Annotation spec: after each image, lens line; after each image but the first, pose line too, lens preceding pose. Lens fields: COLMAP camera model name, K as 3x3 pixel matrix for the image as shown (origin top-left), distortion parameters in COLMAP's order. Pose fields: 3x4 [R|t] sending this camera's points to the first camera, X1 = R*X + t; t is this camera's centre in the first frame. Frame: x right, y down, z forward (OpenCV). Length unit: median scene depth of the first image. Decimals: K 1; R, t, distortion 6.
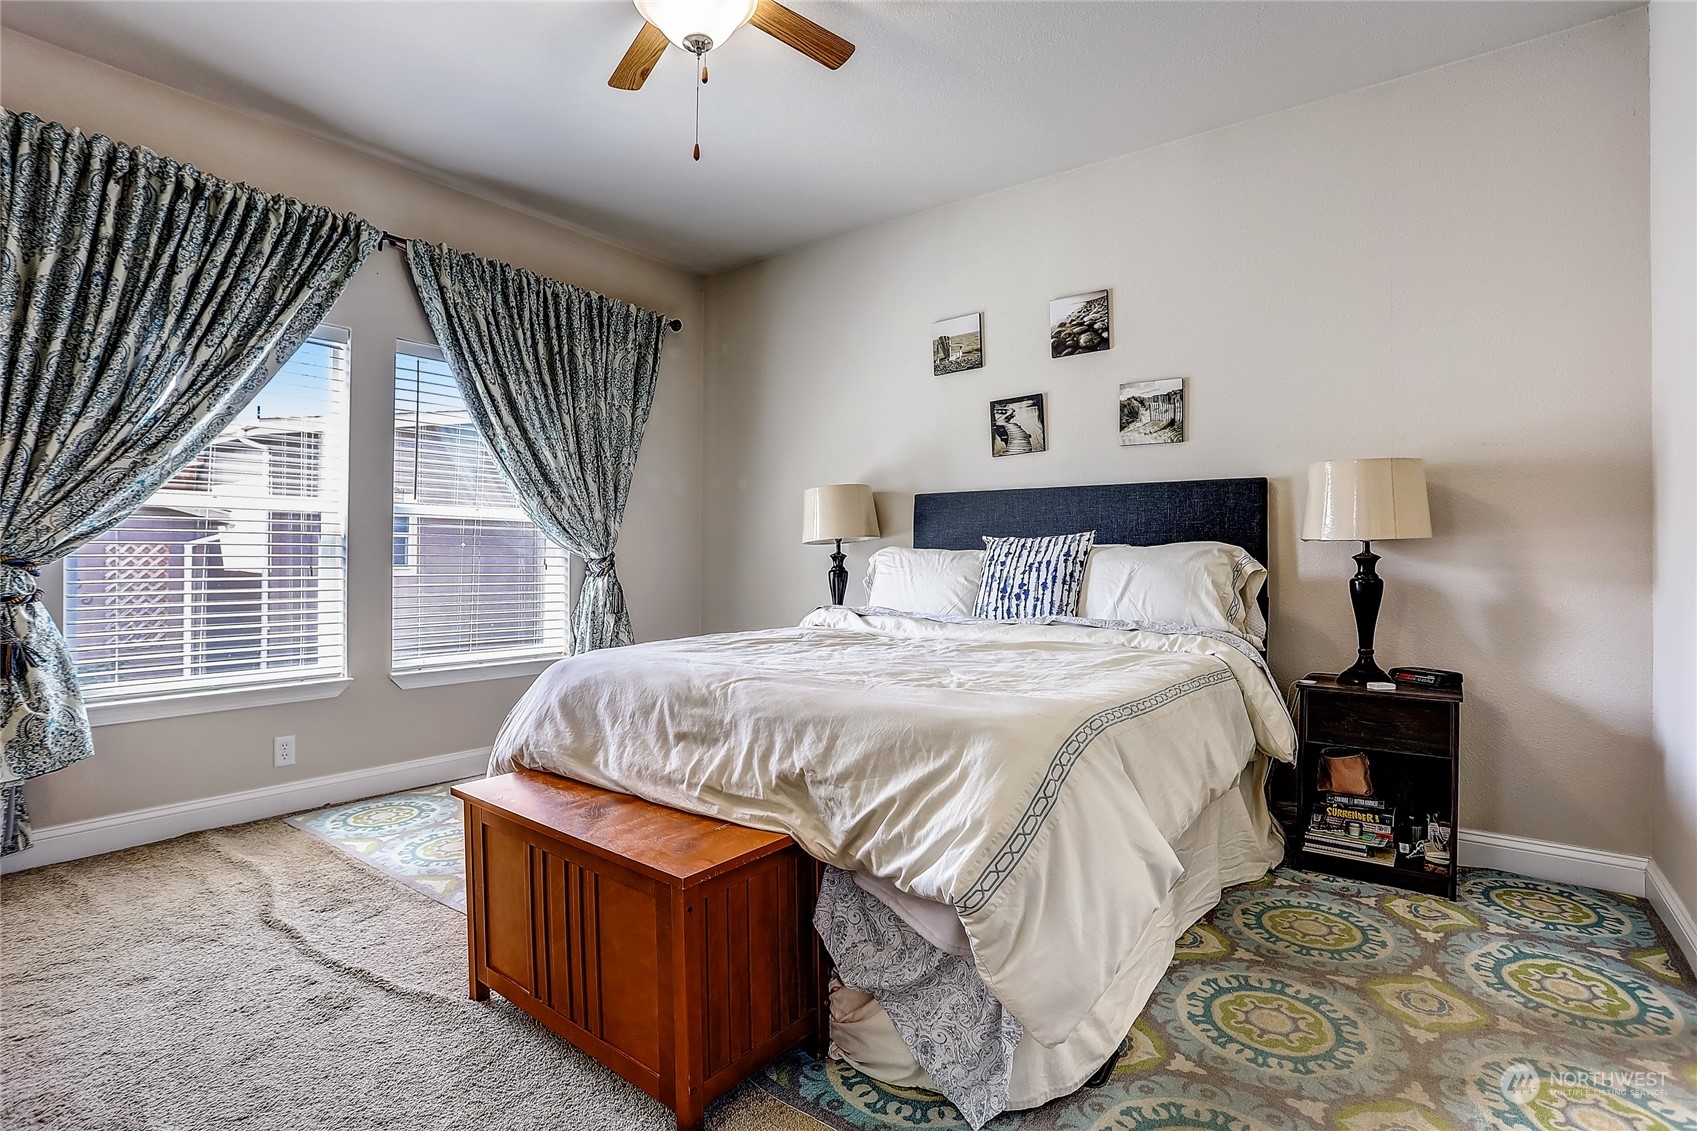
lens RADIAL K [[822.5, 0, 855.1], [0, 822.5, 565.7], [0, 0, 1]] dist [-0.031813, 0.006187]
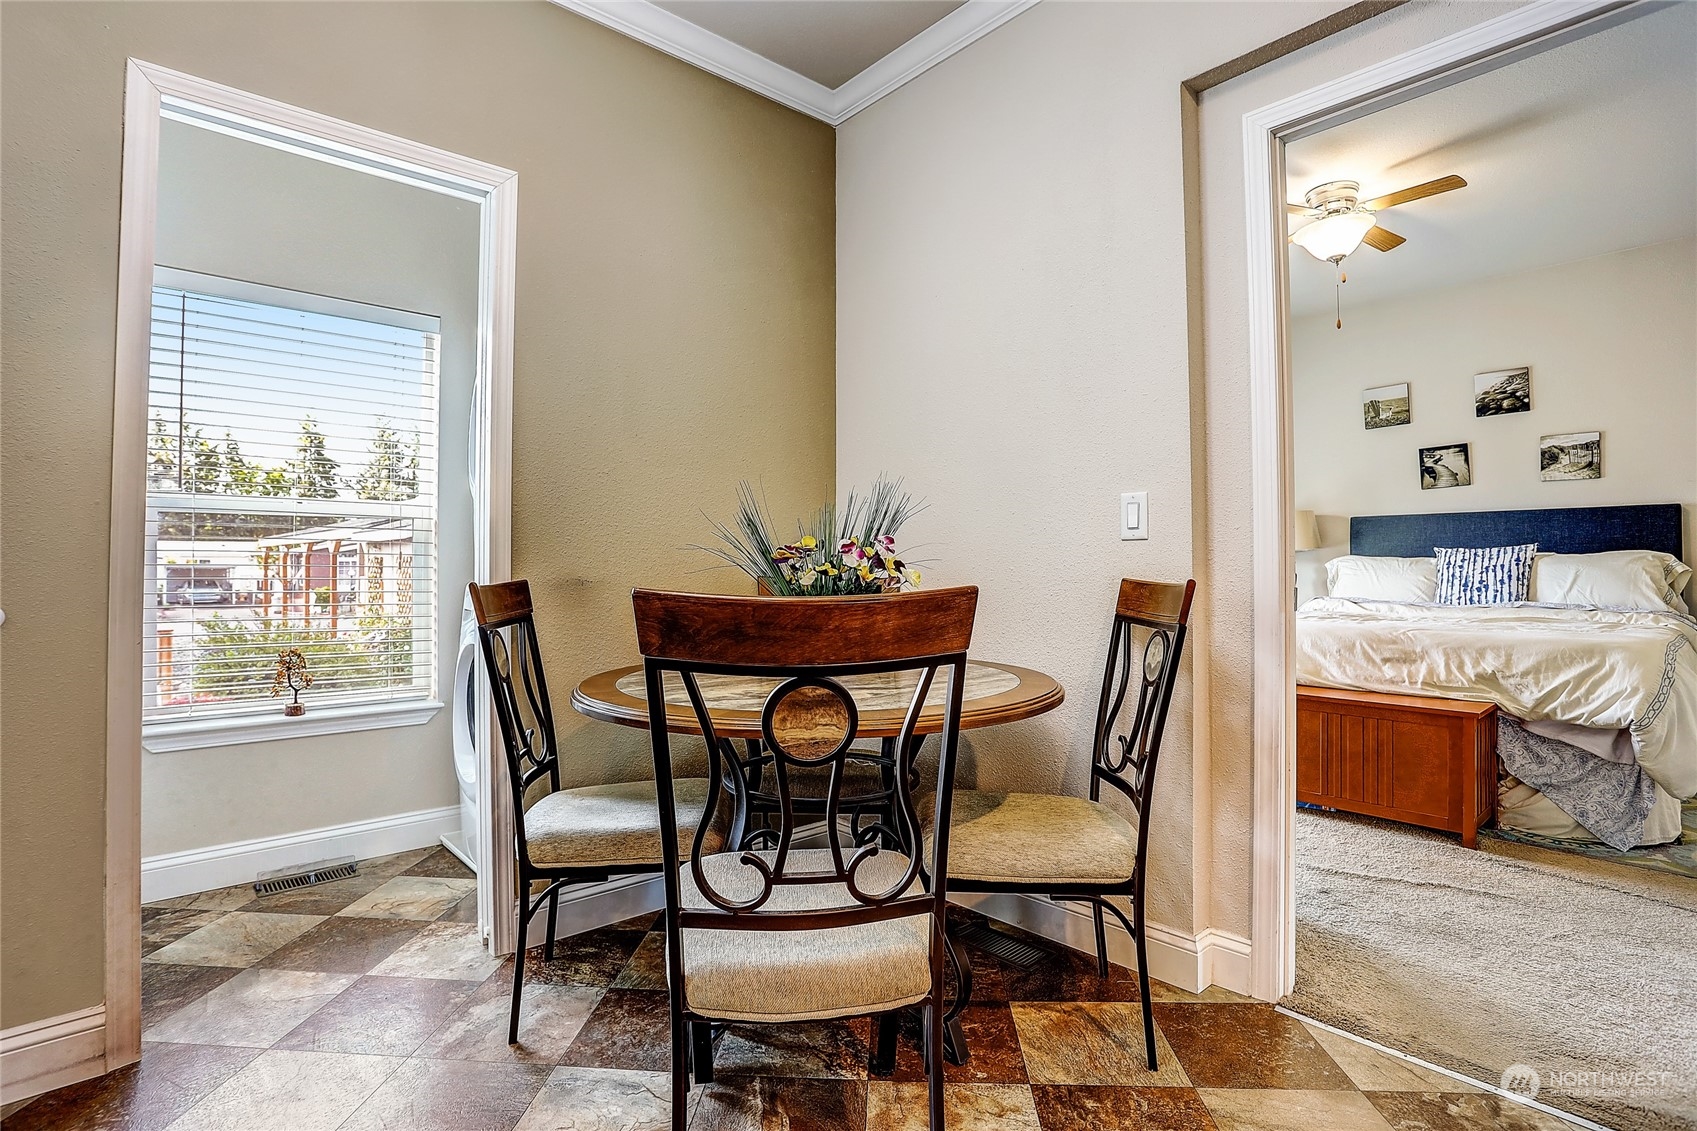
lens RADIAL K [[822.5, 0, 838.1], [0, 822.5, 564.3], [0, 0, 1]] dist [-0.031813, 0.006187]
pose [[0.981938, -0.005551, -0.189119, -0.626925], [0.002429, 0.999857, -0.016735, 0.014220], [0.189185, 0.015973, 0.981812, -0.591825]]
